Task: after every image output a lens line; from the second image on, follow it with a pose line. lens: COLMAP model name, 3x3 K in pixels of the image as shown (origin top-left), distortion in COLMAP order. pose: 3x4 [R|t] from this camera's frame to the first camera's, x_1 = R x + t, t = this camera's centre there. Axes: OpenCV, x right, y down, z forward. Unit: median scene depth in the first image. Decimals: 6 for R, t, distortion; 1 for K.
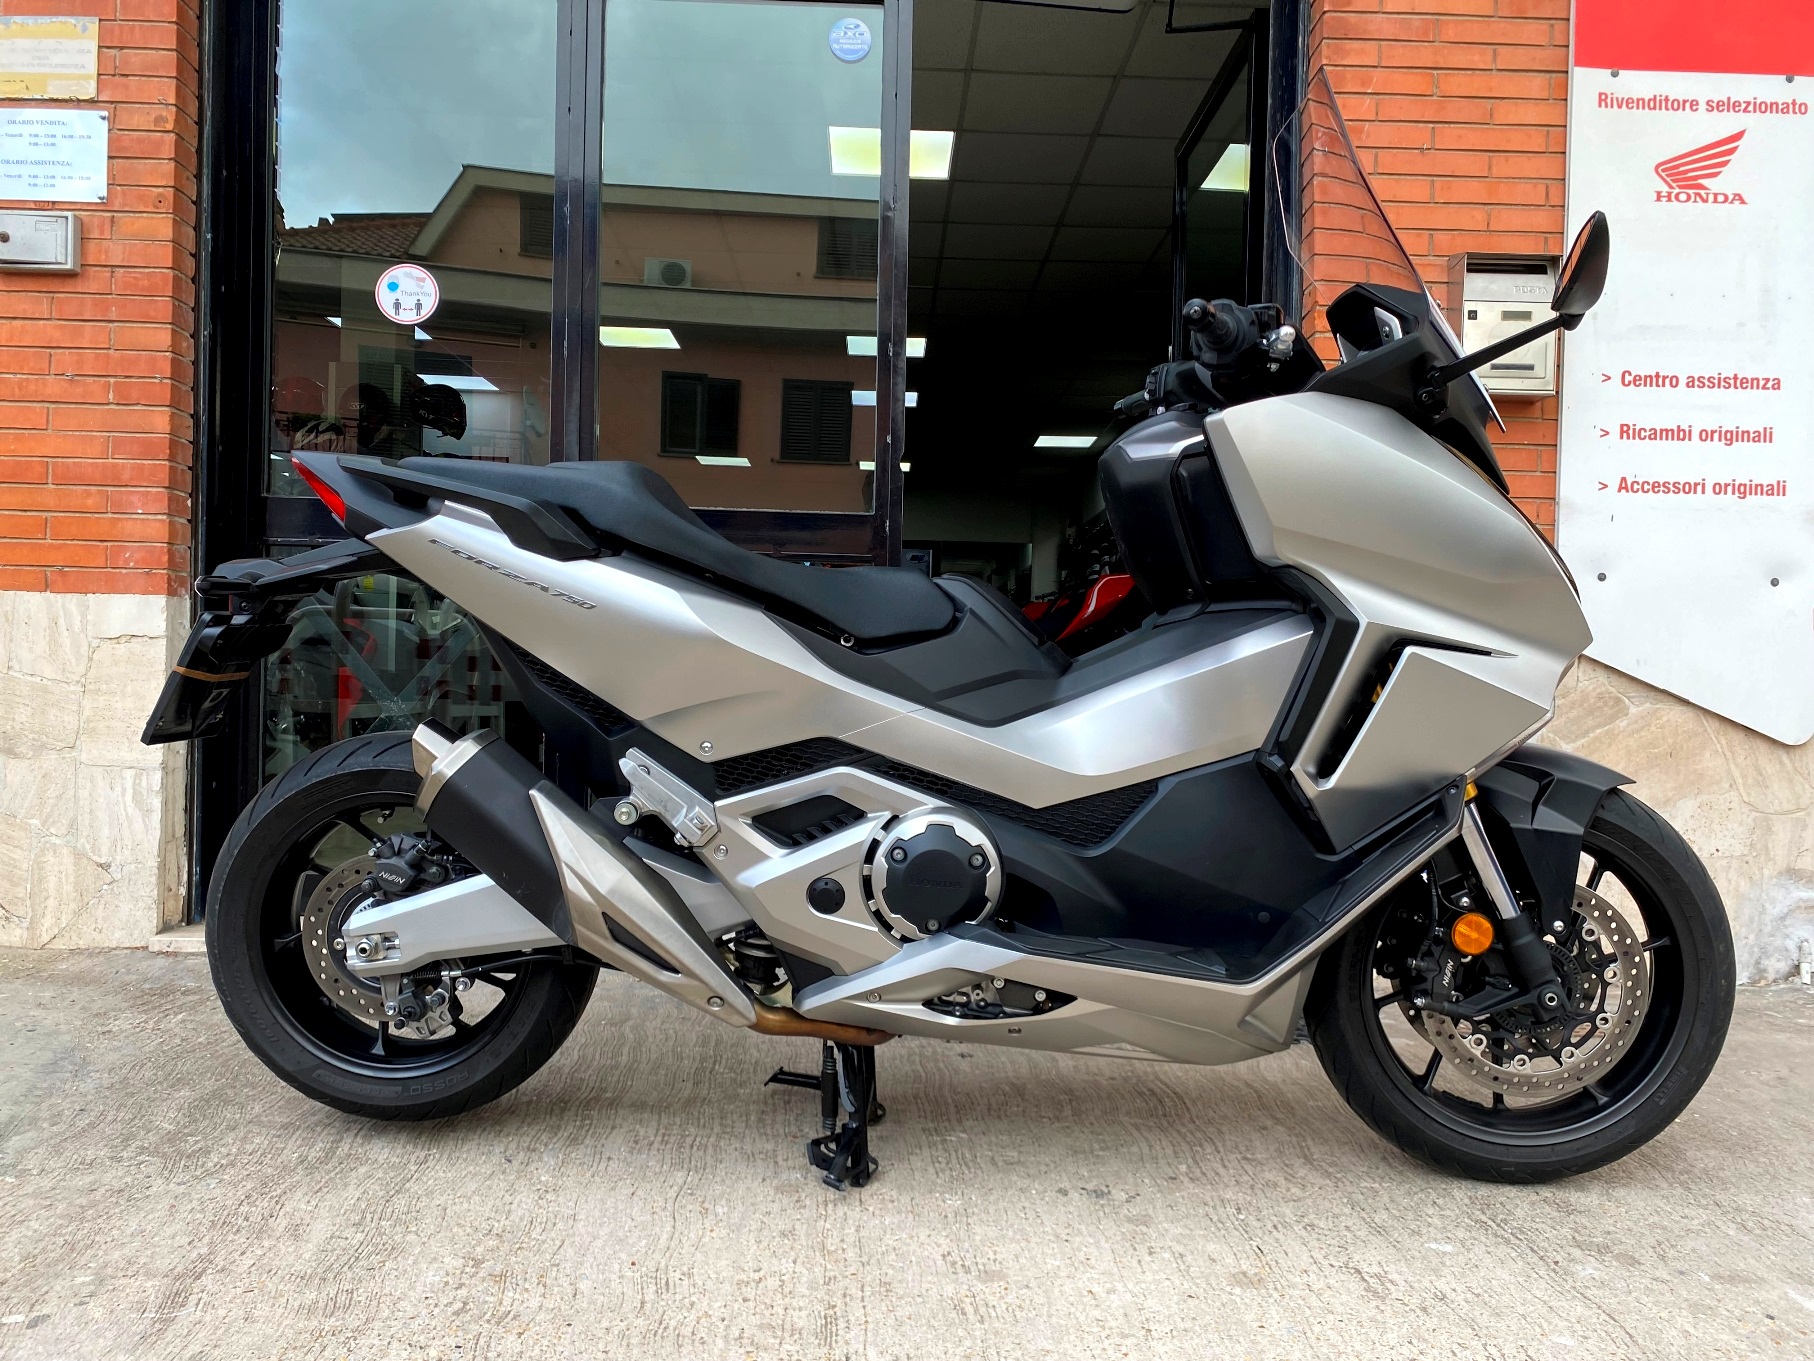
lens RADIAL K [[1388.7, 0, 919.7], [0, 1388.7, 688.8], [0, 0, 1]] dist [0.015930, -0.010613]
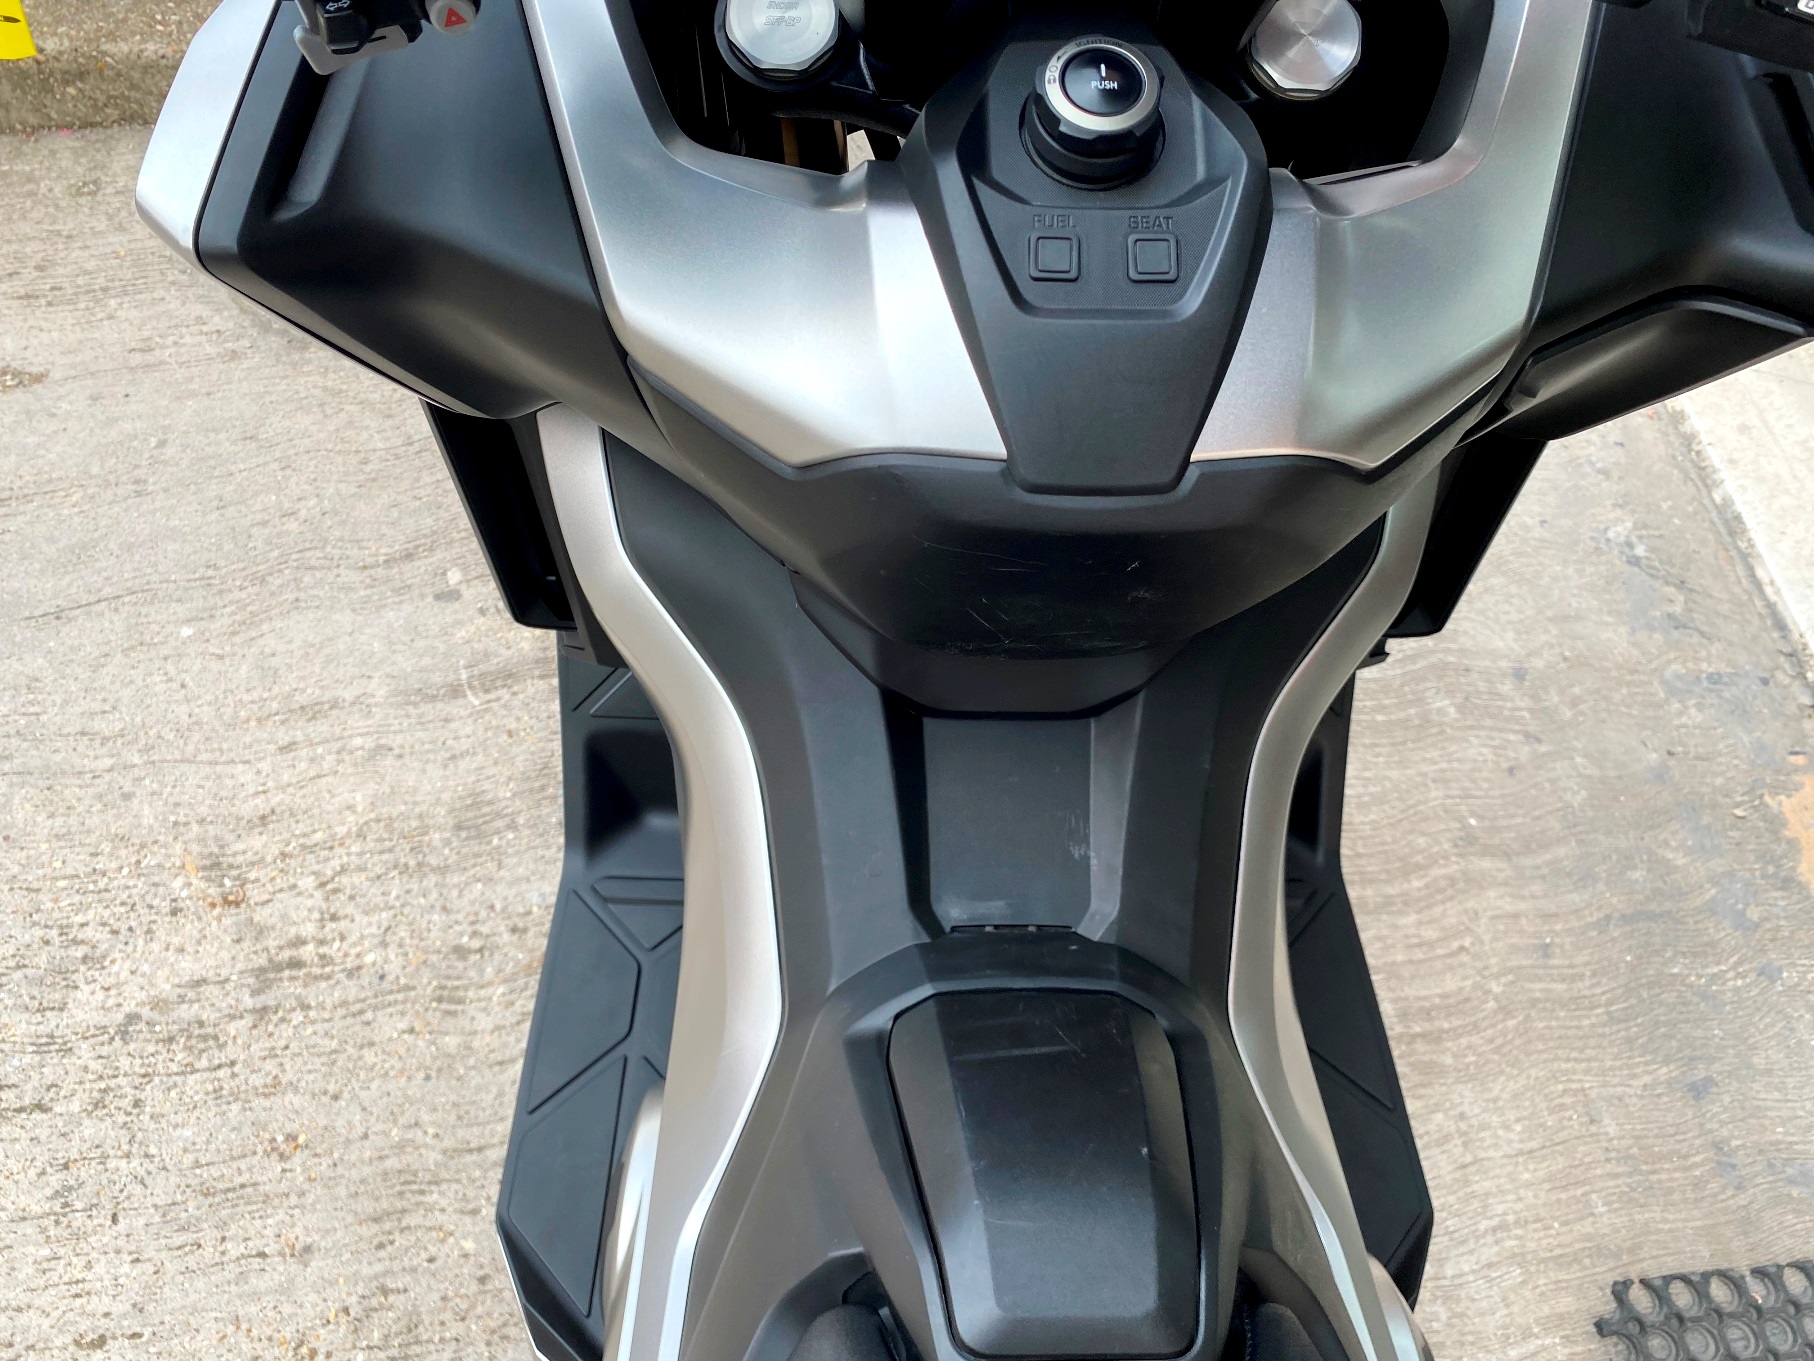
lens RADIAL K [[1388.7, 0, 893.6], [0, 1388.7, 680.4], [0, 0, 1]] dist [0.015930, -0.010613]
pose [[0.069770, 0.841773, -0.535305, 0.022253], [-0.090204, 0.539738, 0.836987, -0.349445], [0.993476, -0.010110, 0.113589, 0.946865]]
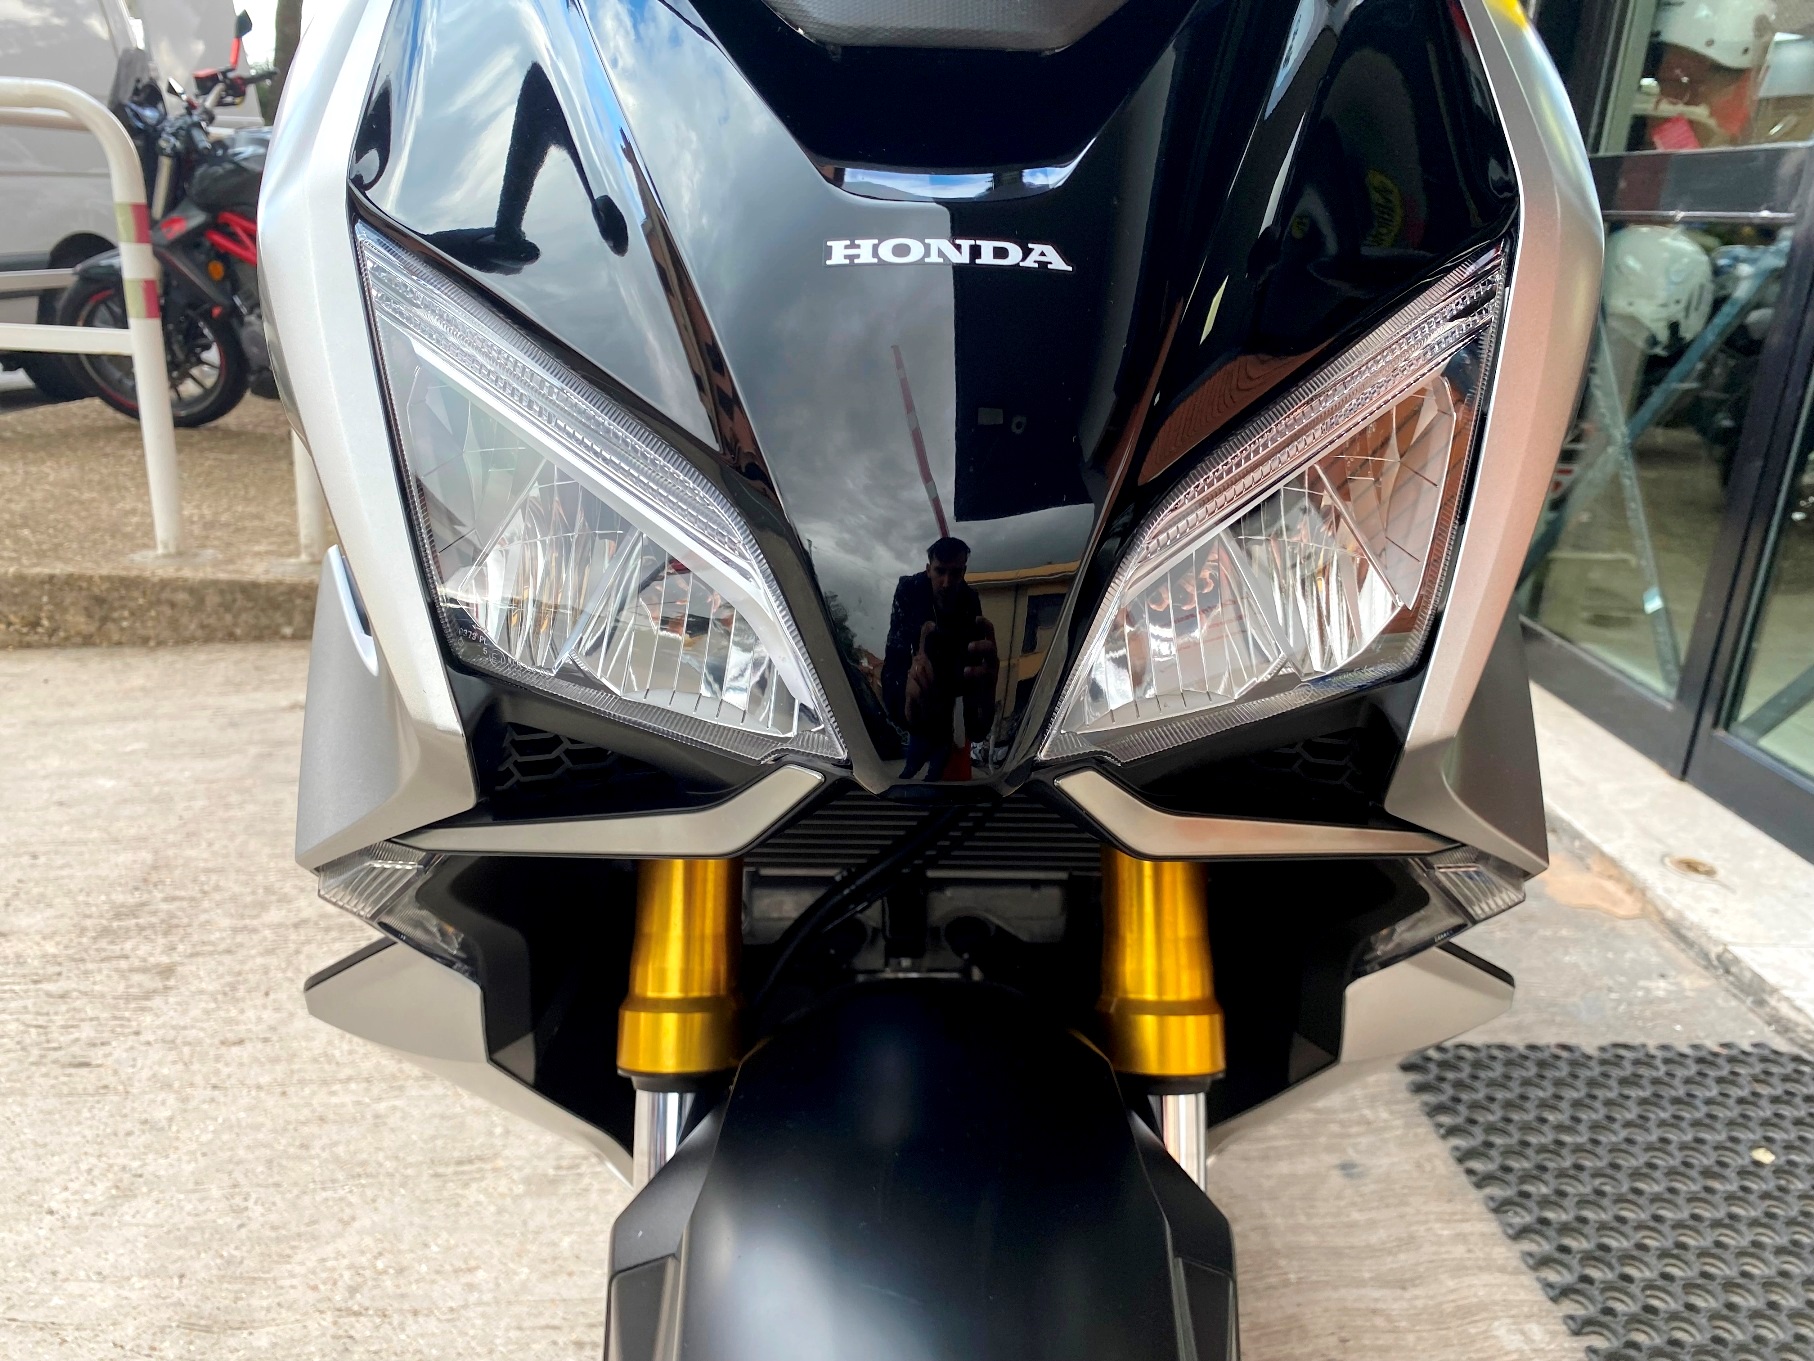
lens RADIAL K [[1388.7, 0, 907.3], [0, 1388.7, 684.9], [0, 0, 1]] dist [0.015930, -0.010613]
pose [[0.034871, 0.301339, -0.952879, 0.655470], [-0.066876, 0.952026, 0.298622, -0.105945], [0.997152, 0.053311, 0.053351, 1.001767]]
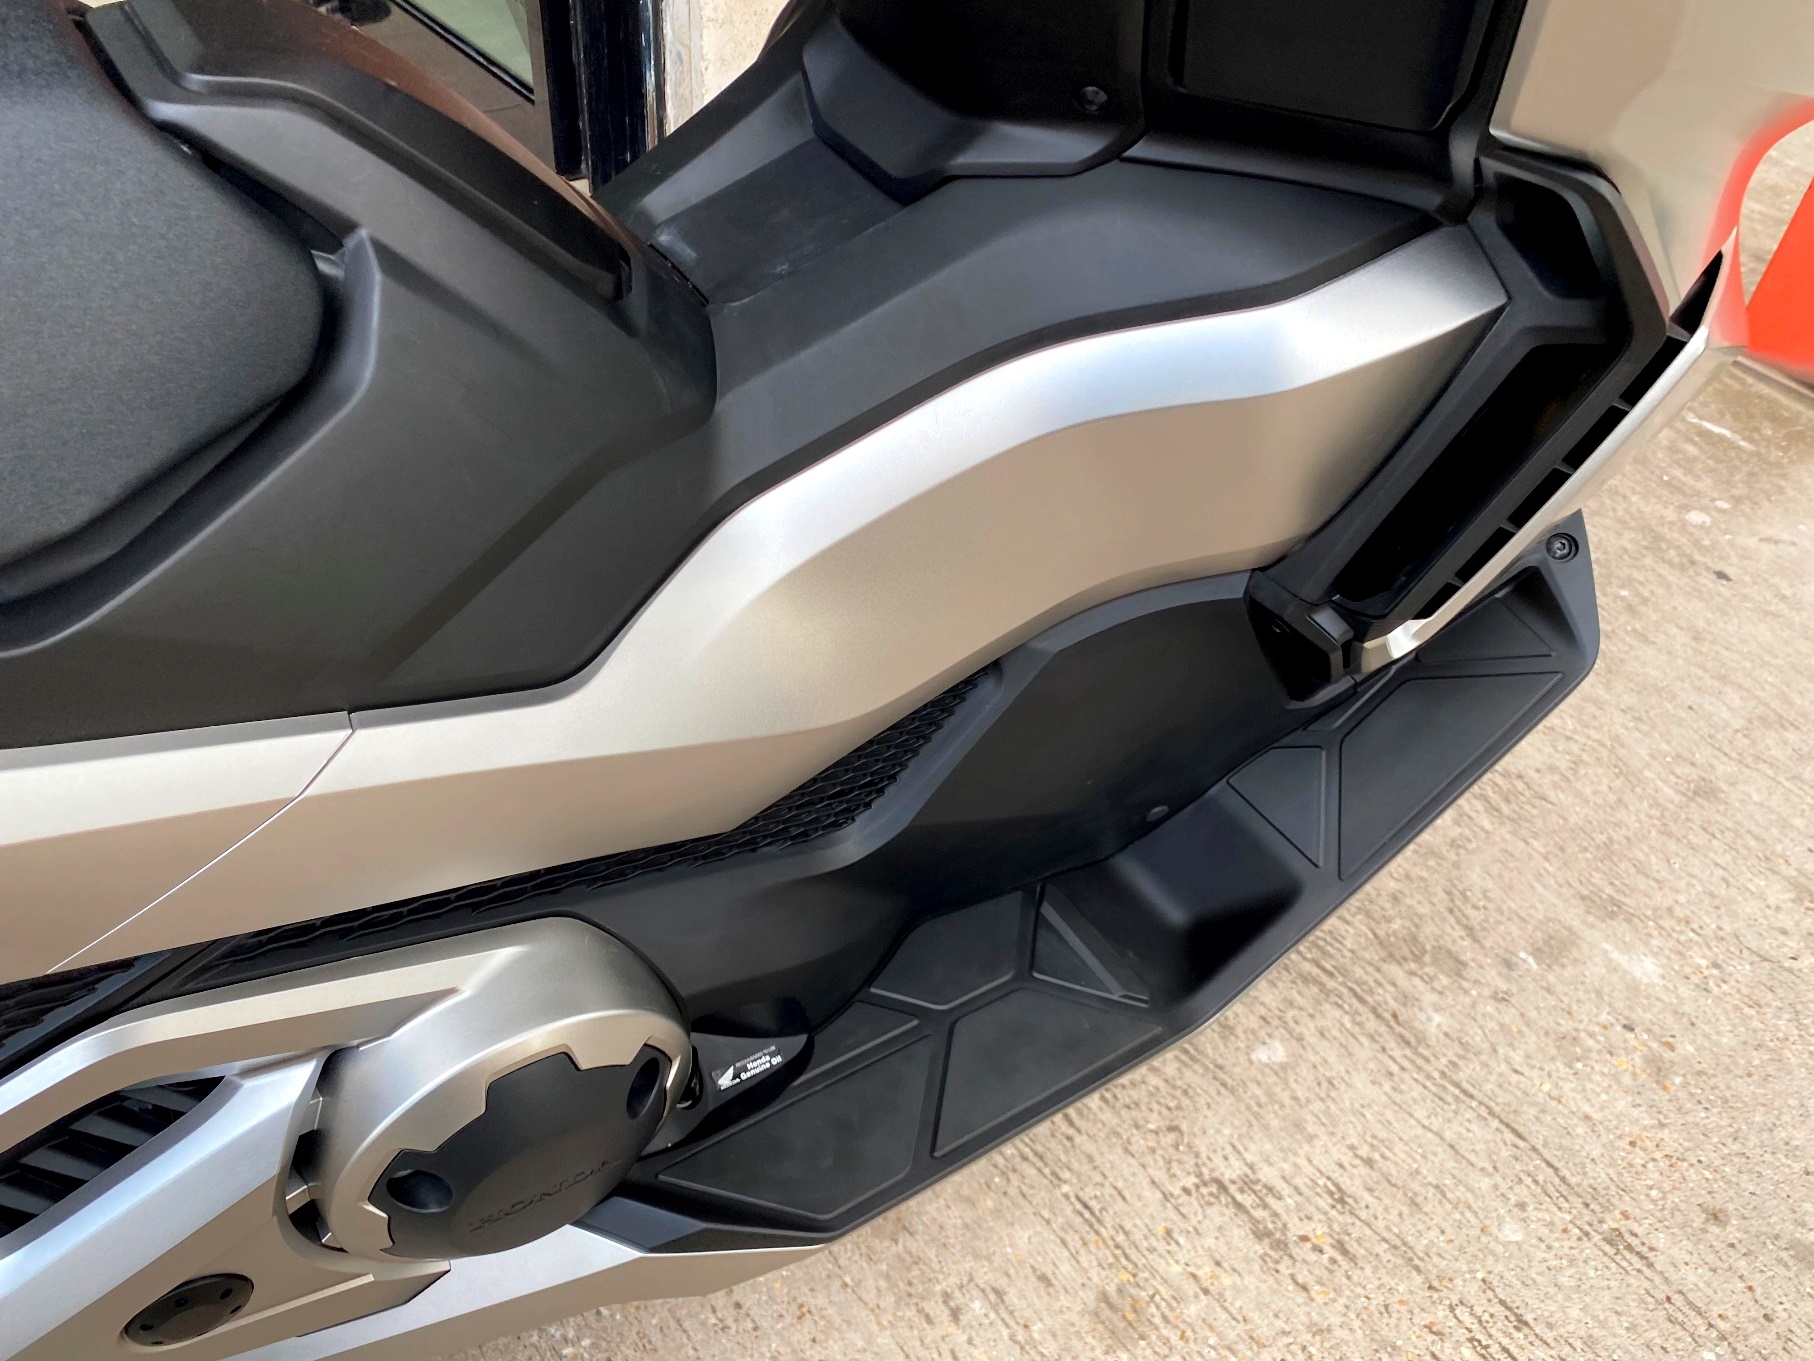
lens RADIAL K [[1388.7, 0, 923.0], [0, 1388.7, 693.9], [0, 0, 1]] dist [0.015930, -0.010613]
pose [[0.811781, -0.347936, 0.468992, -0.029103], [-0.070760, 0.738594, 0.670427, -0.172134], [-0.579660, -0.577426, 0.574956, 0.741094]]
